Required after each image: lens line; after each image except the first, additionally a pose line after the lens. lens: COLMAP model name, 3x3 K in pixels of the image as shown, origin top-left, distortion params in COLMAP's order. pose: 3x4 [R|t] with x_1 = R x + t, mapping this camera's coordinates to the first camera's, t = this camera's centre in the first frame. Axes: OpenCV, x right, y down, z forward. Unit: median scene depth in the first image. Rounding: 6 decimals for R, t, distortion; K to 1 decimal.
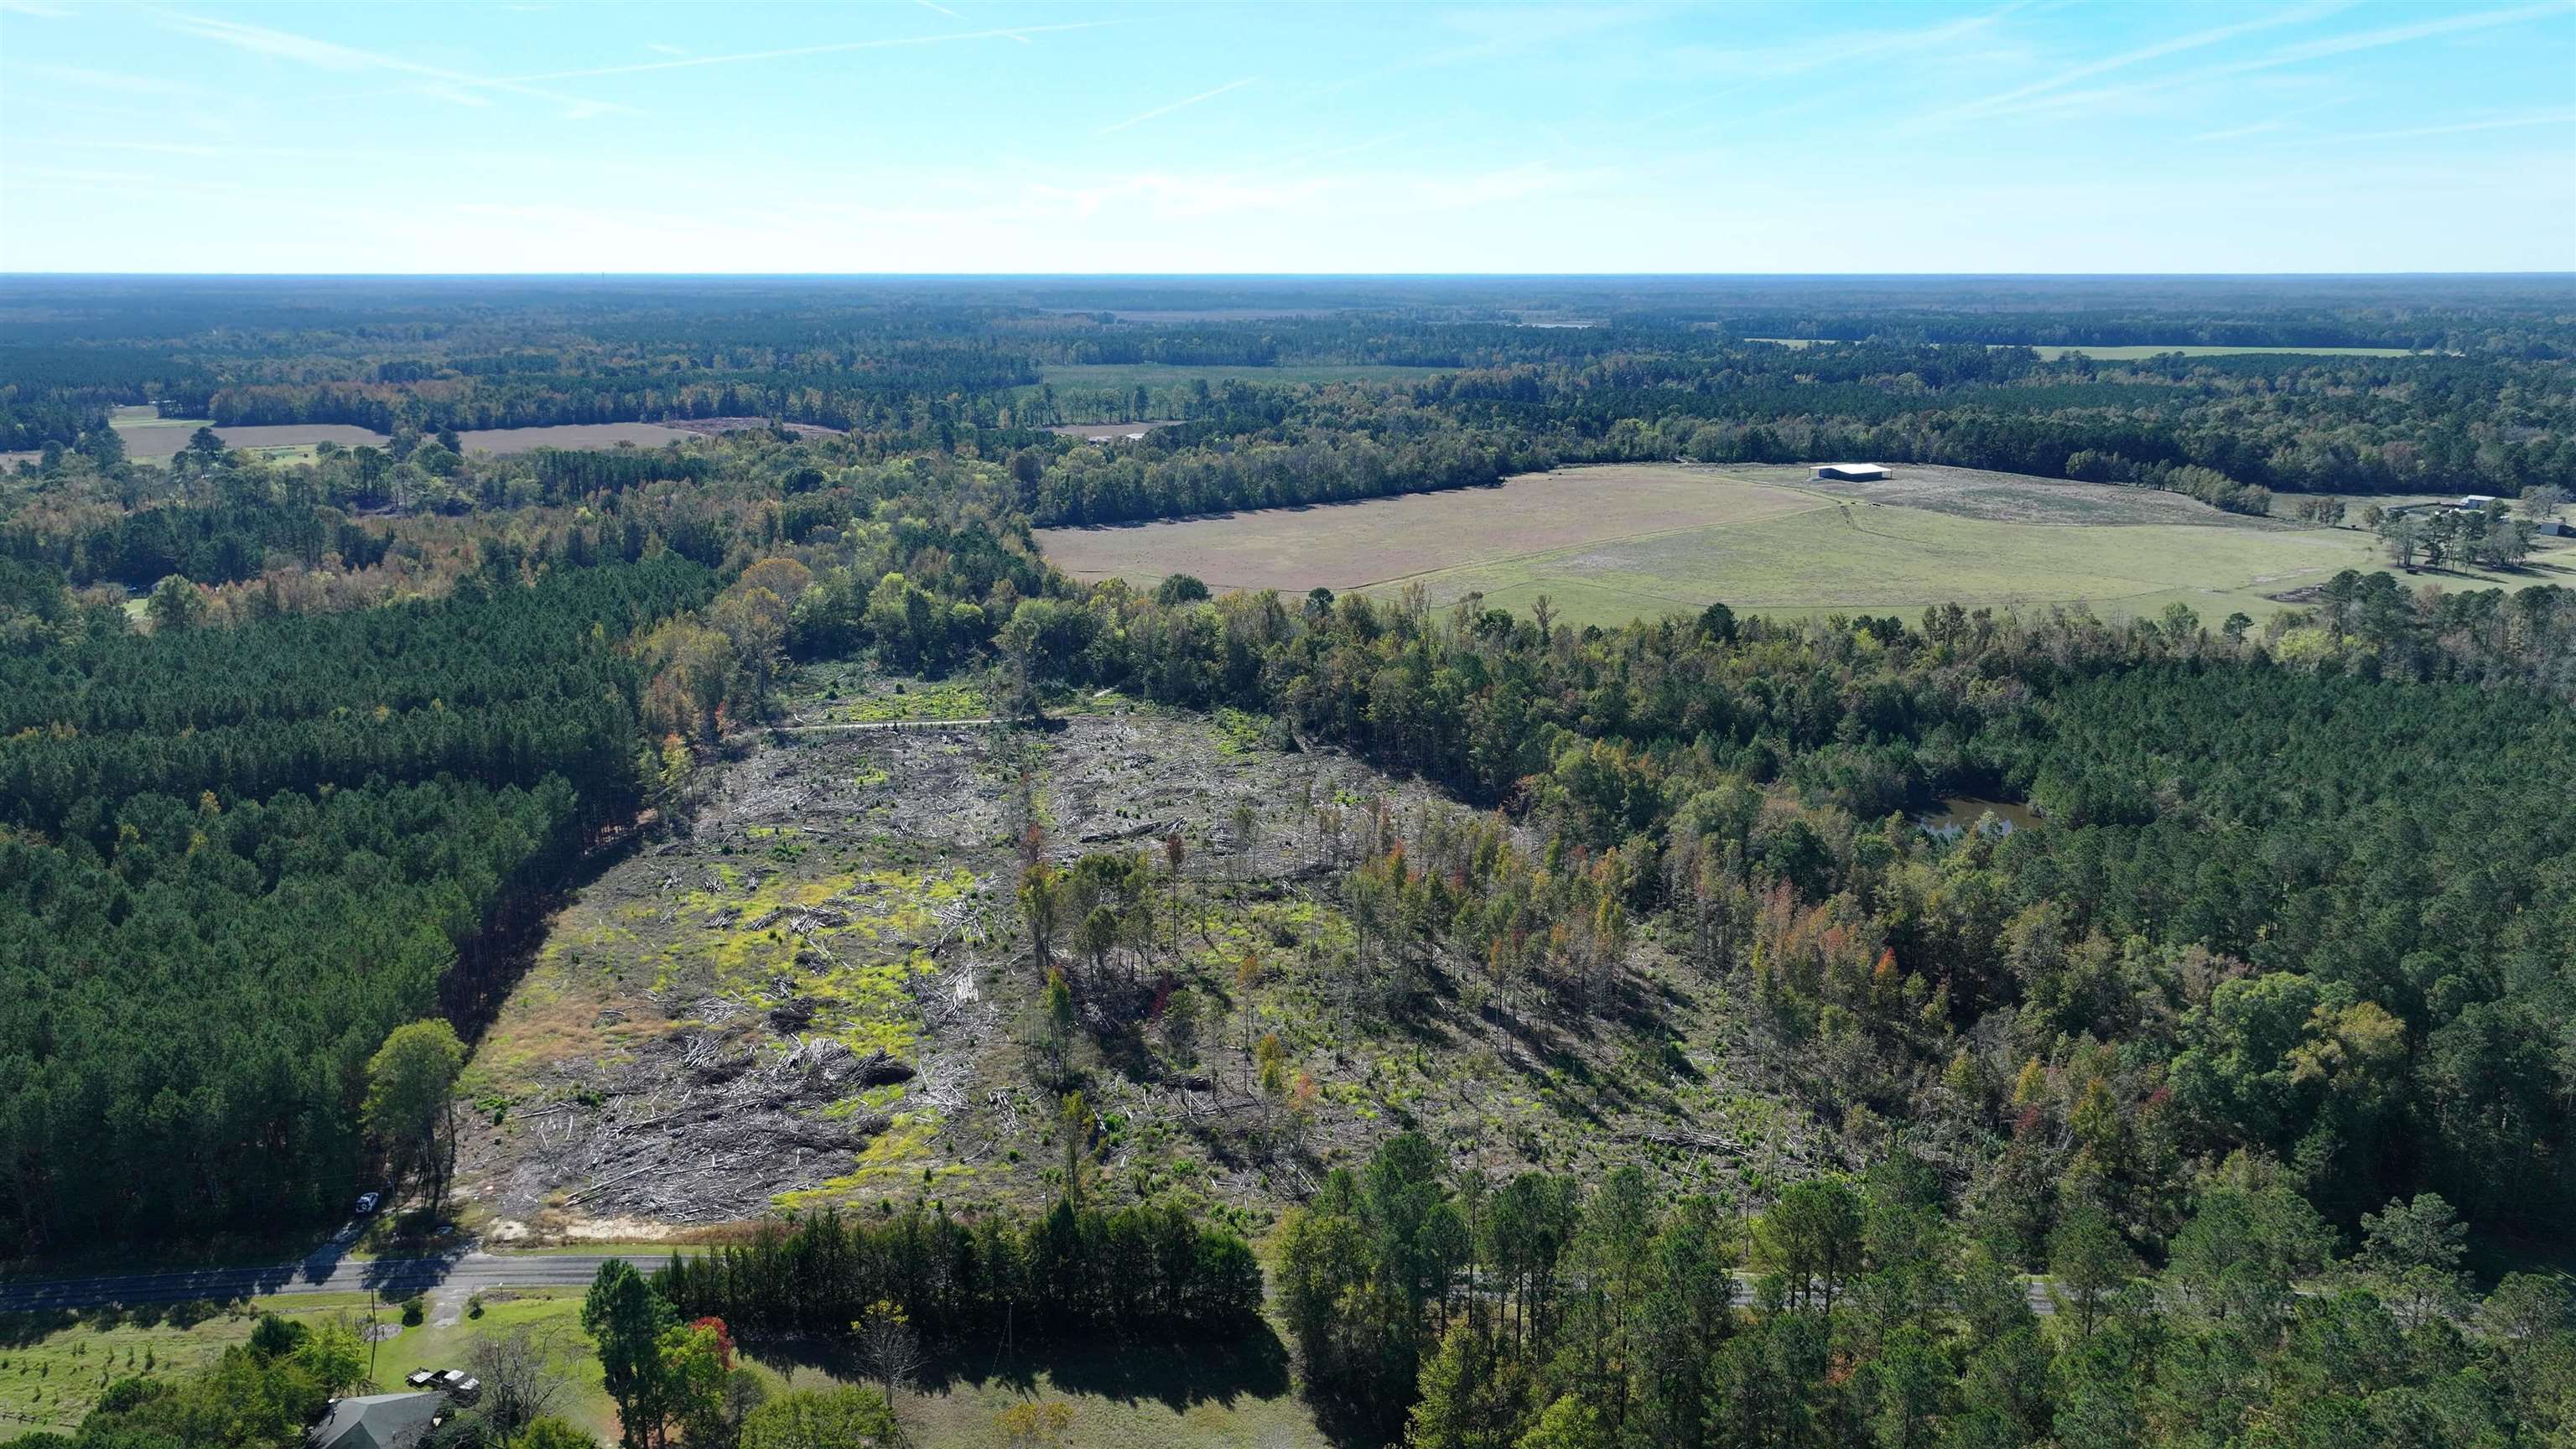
lens RADIAL K [[1805.1, 0, 1291.7], [0, 1805.1, 725.2], [0, 0, 1]] dist [-0.002569, 0.018974]
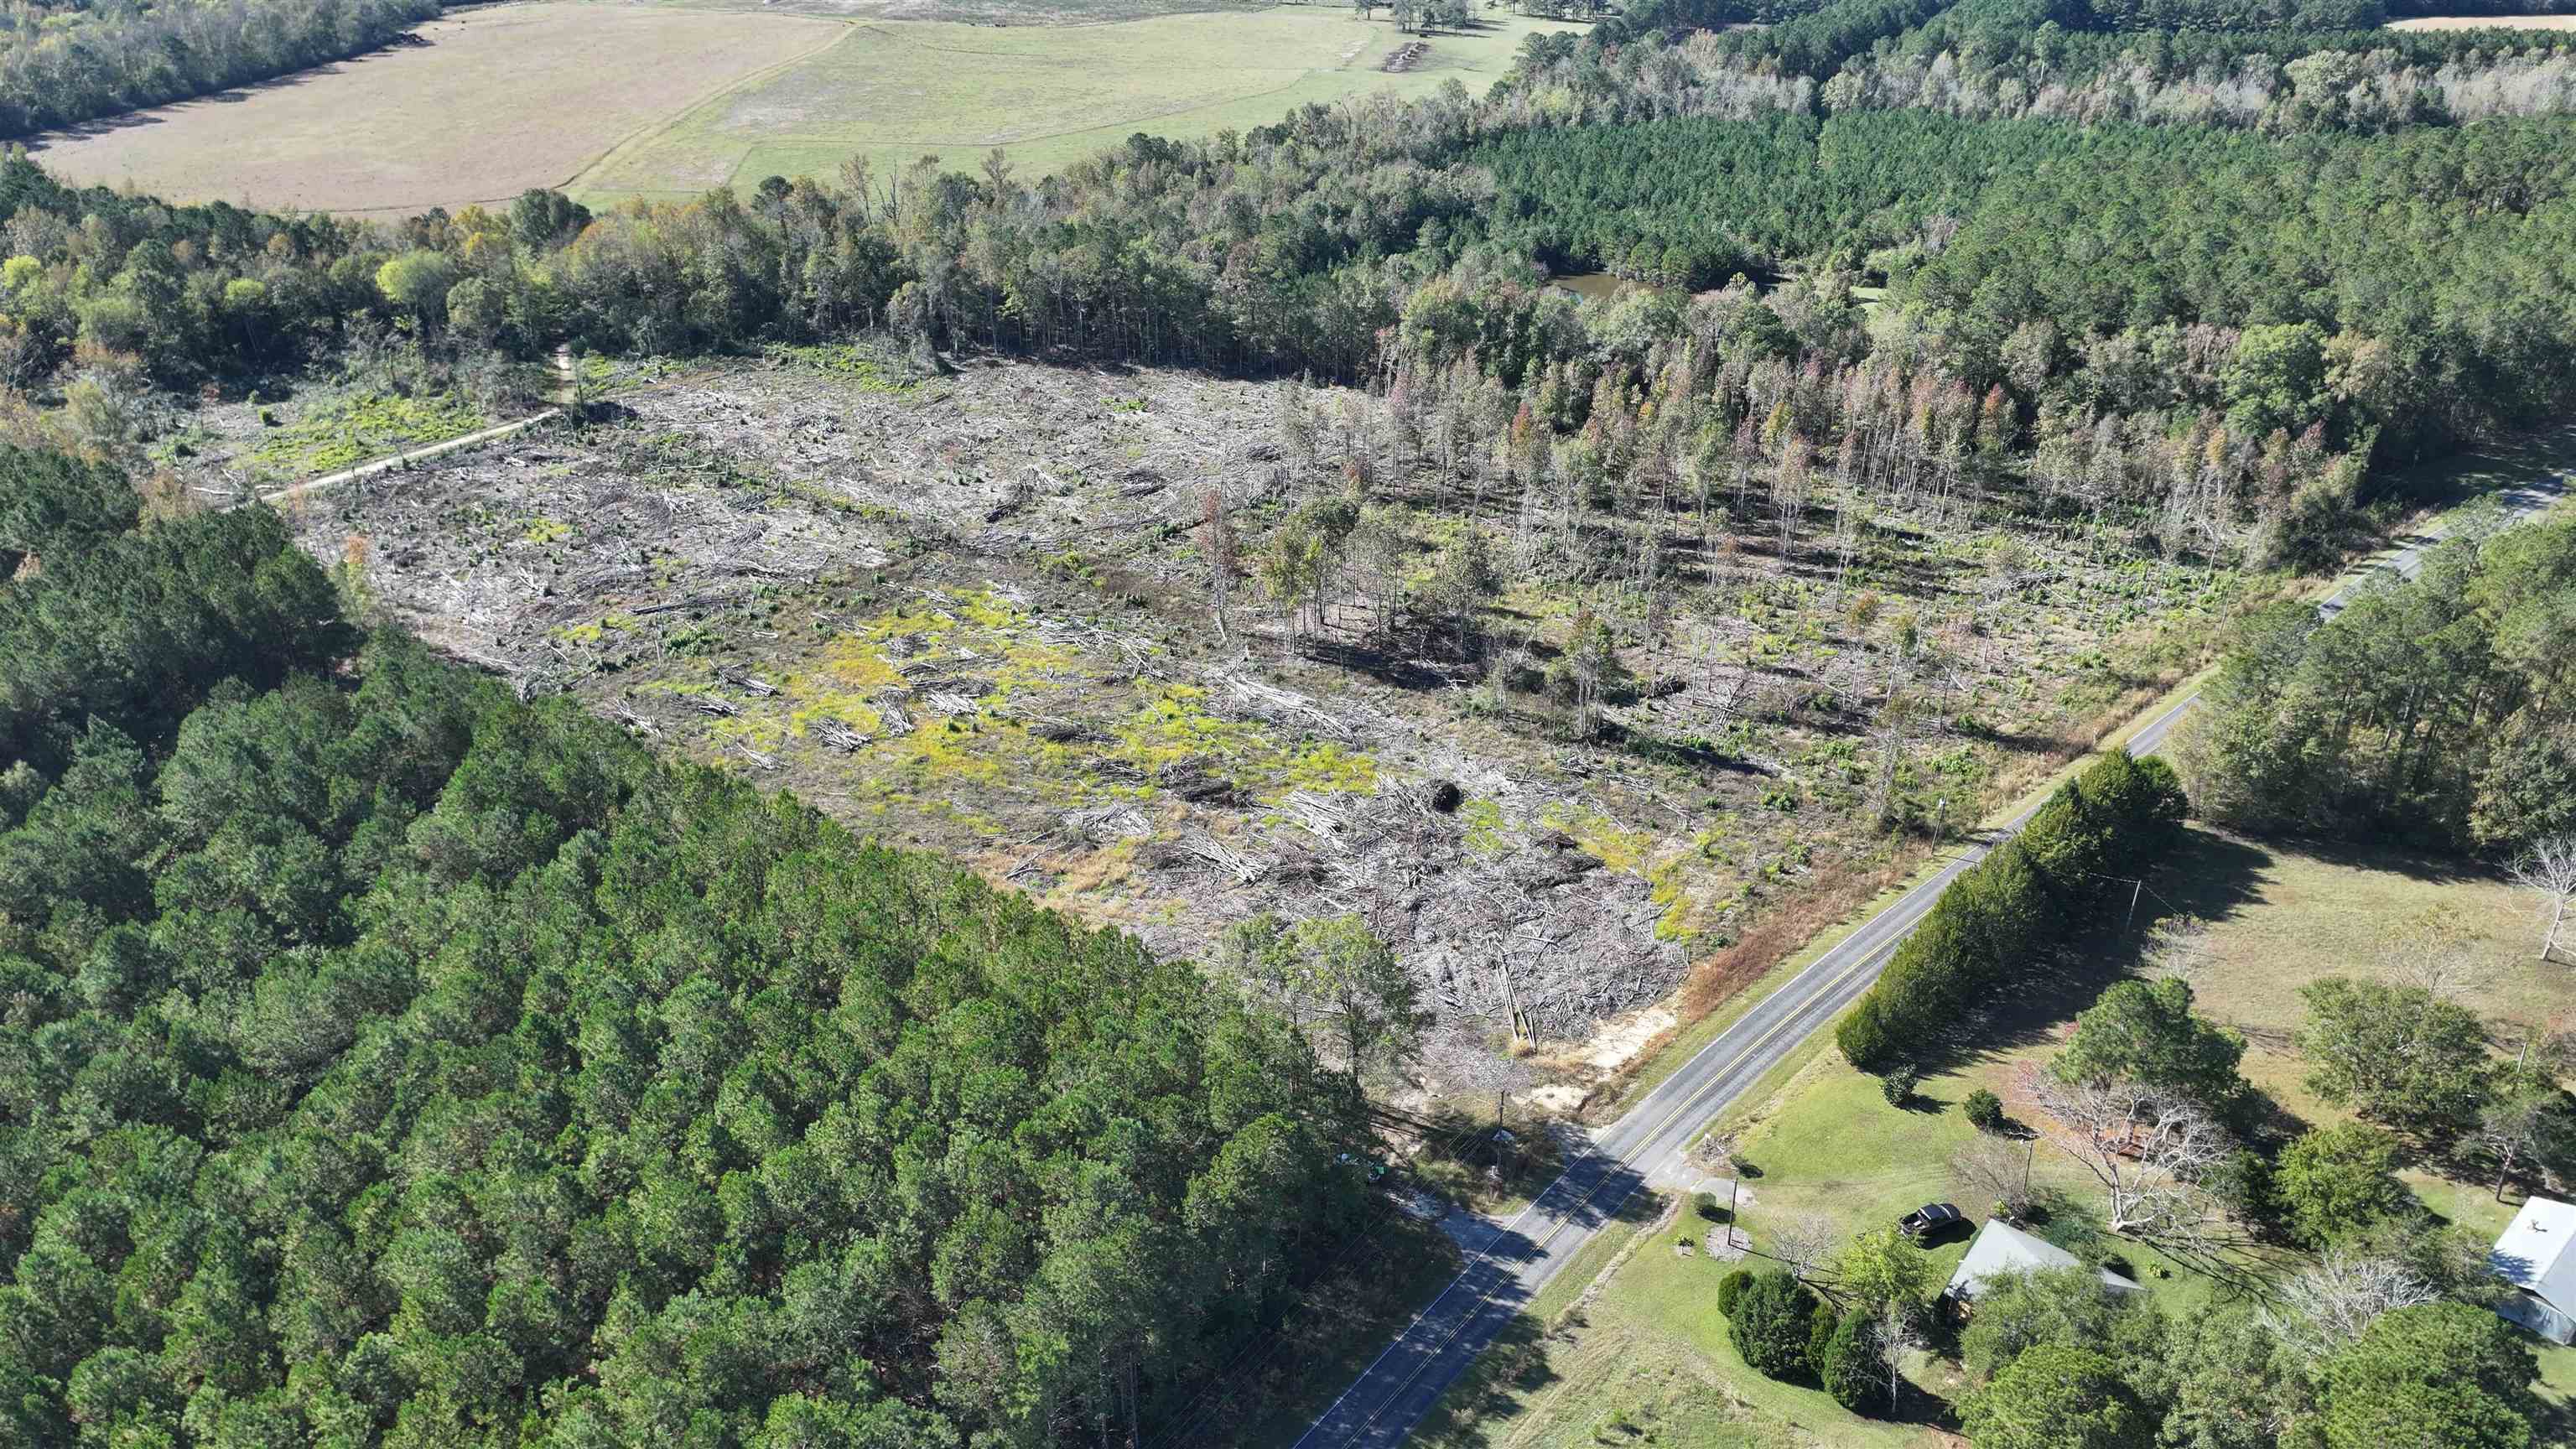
lens RADIAL K [[1805.1, 0, 1293.0], [0, 1805.1, 705.8], [0, 0, 1]] dist [-0.002569, 0.018974]
pose [[0.709207, -0.328898, 0.623580, -0.576912], [0.171730, 0.938461, 0.299666, -0.080491], [-0.683765, -0.105438, 0.722044, 0.326799]]
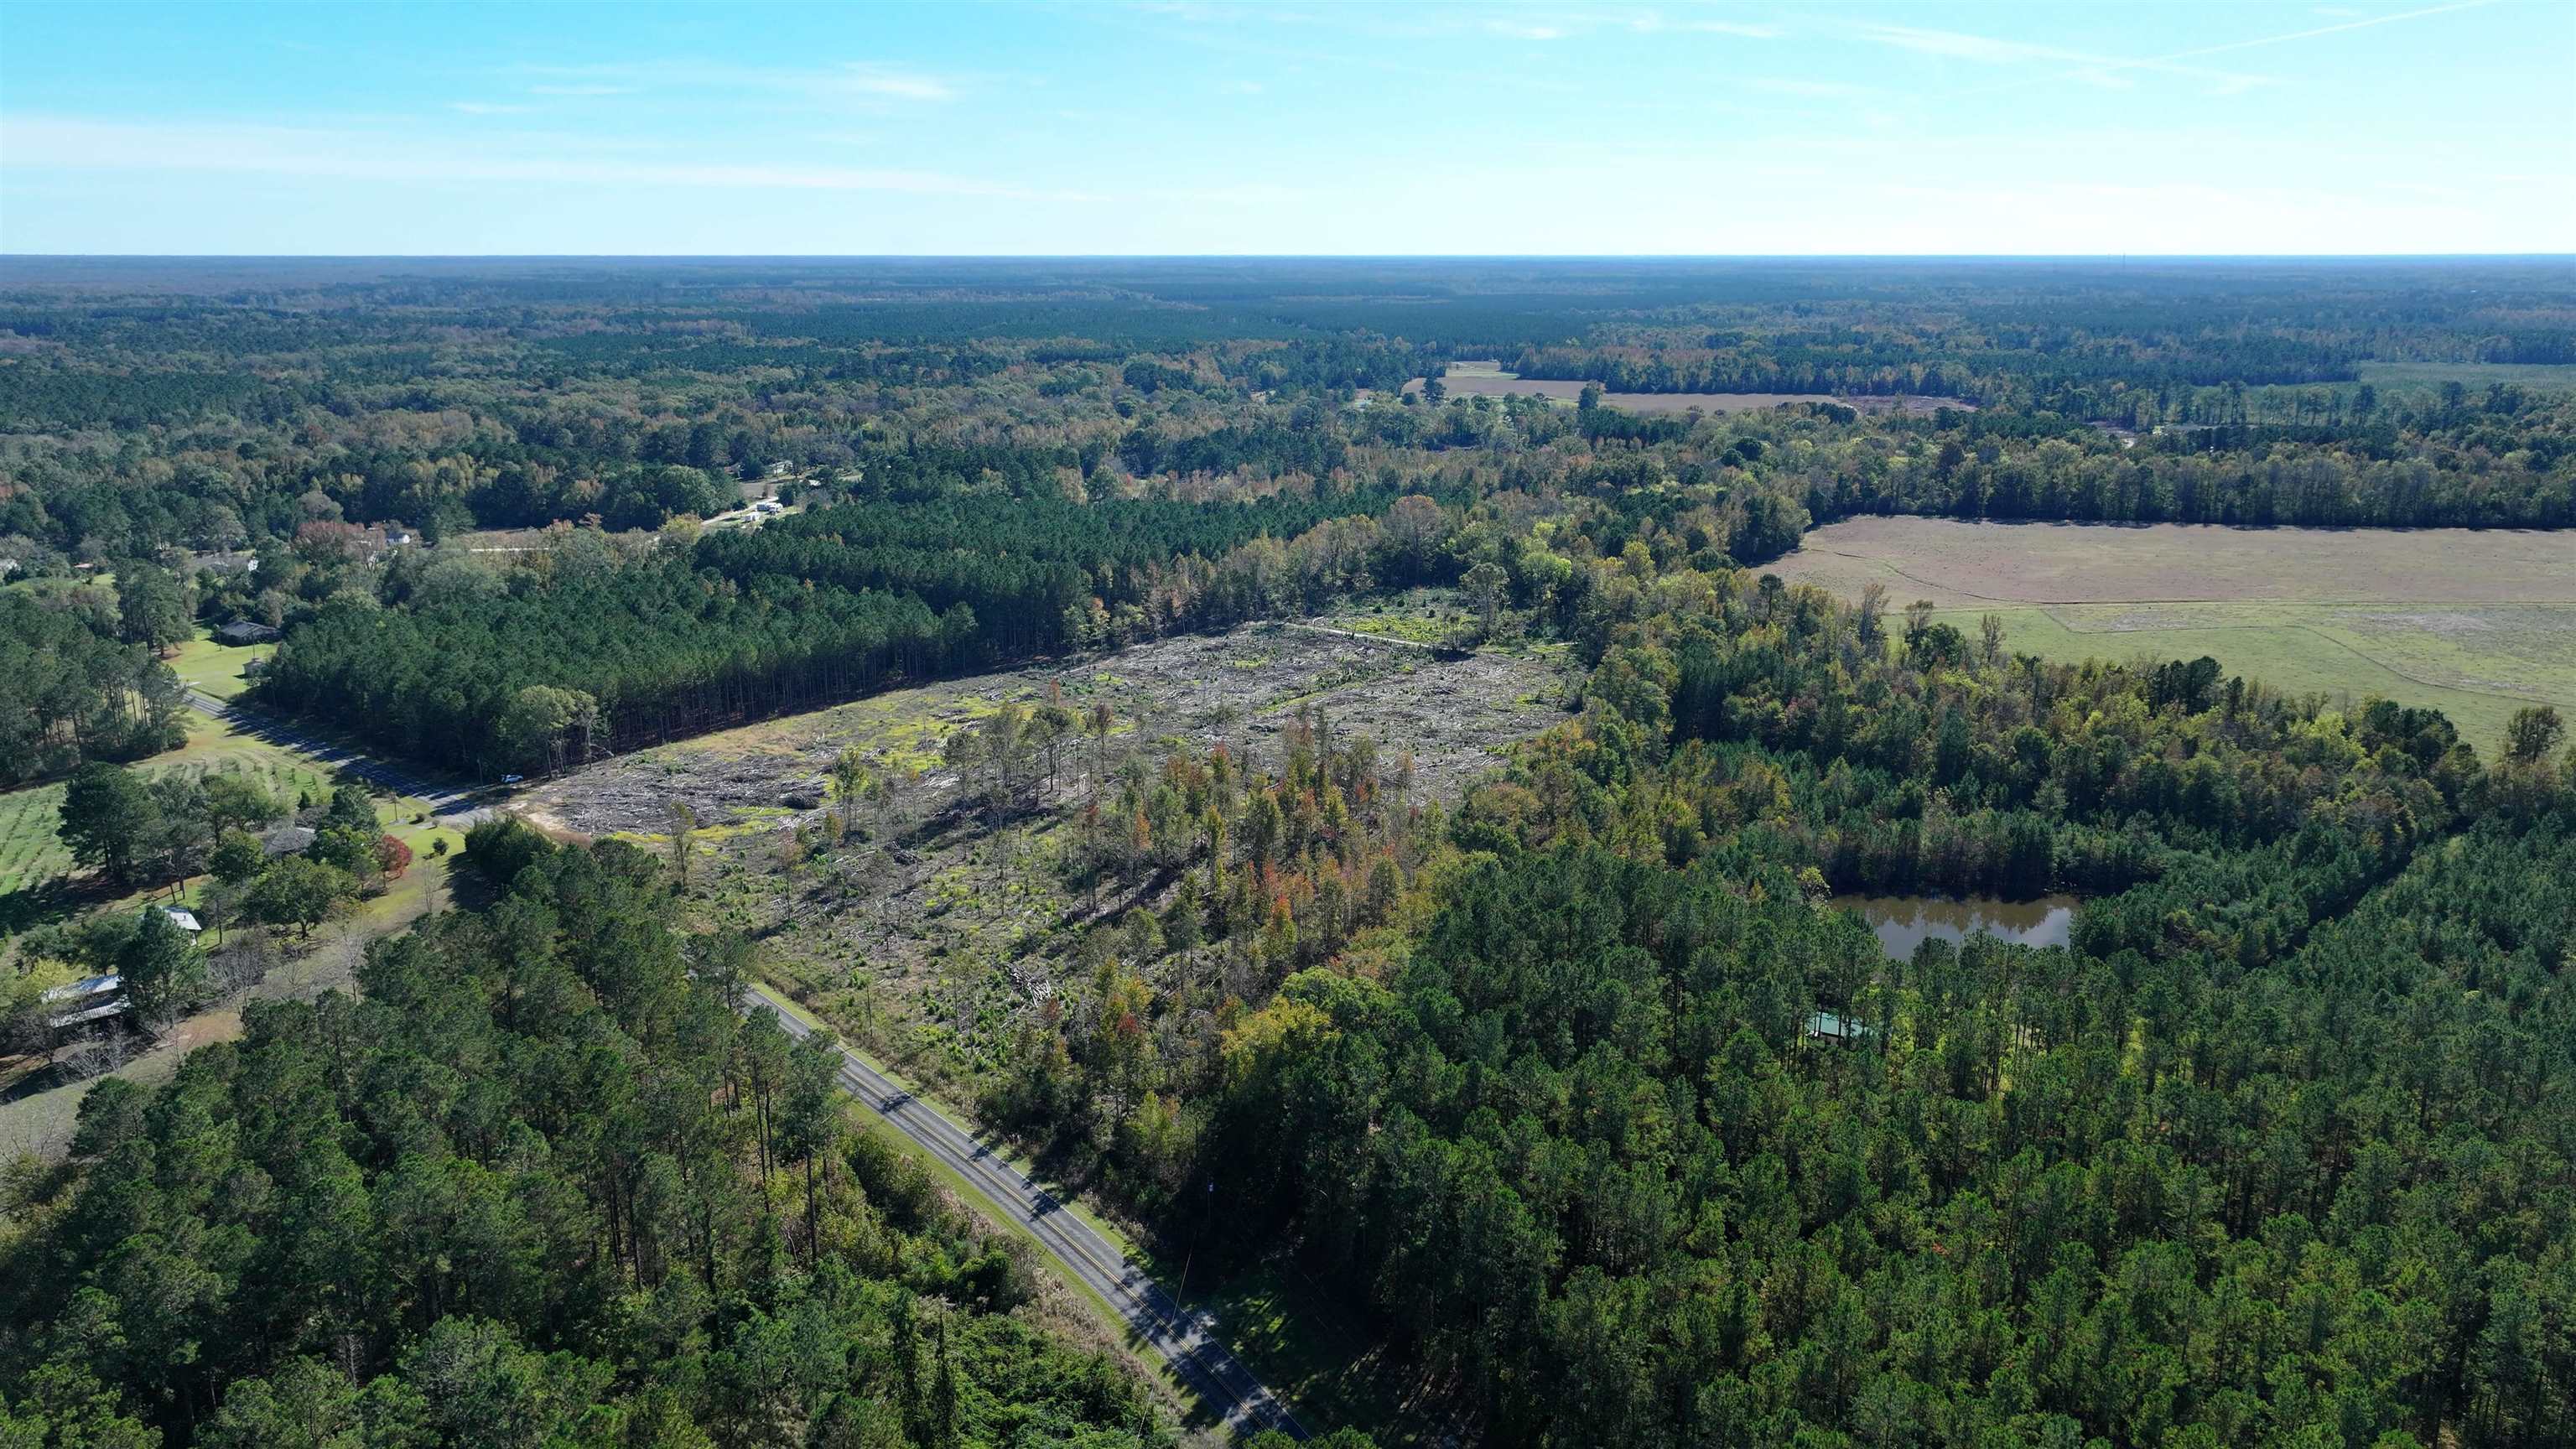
lens RADIAL K [[1805.1, 0, 1290.1], [0, 1805.1, 691.6], [0, 0, 1]] dist [-0.002569, 0.018974]
pose [[0.684050, 0.174218, -0.708325, 0.777647], [-0.179901, 0.981357, 0.067636, -0.046918], [0.706902, 0.081162, 0.702639, 0.184652]]
